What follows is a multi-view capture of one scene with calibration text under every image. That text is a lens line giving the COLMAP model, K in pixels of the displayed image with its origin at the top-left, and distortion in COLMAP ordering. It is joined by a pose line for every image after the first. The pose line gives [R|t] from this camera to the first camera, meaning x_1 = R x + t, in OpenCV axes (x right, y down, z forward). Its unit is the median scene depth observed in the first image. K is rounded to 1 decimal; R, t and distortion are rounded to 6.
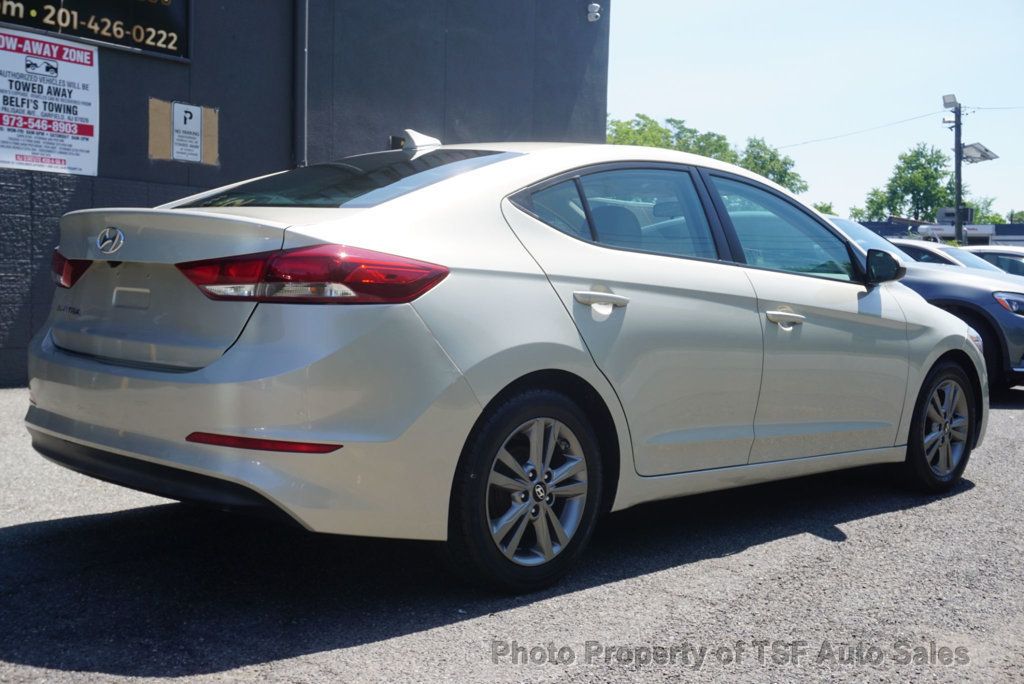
lens RADIAL K [[1209.6, 0, 511.9], [0, 1209.6, 343.5], [0, 0, 1]] dist [0.015039, 0.000000]
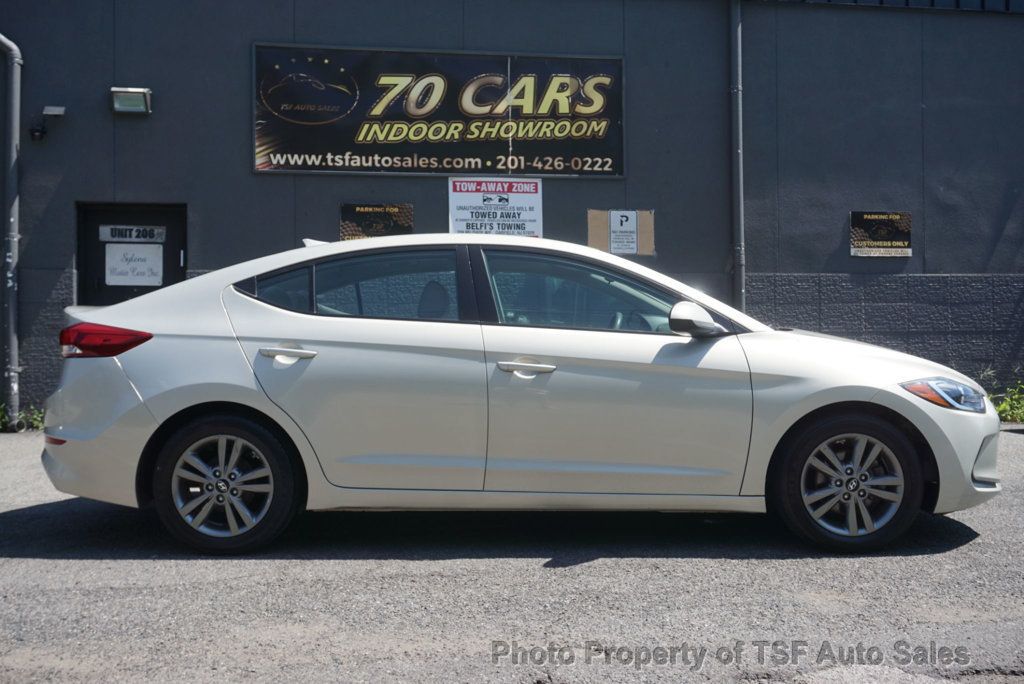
lens RADIAL K [[1057.1, 0, 511.2], [0, 1057.1, 342.8], [0, 0, 1]] dist [0.074563, 0.000000]
pose [[0.700326, -0.023772, -0.713427, 0.504783], [-0.018655, 0.998494, -0.051583, 0.004463], [0.713579, 0.049434, 0.698828, 0.148396]]
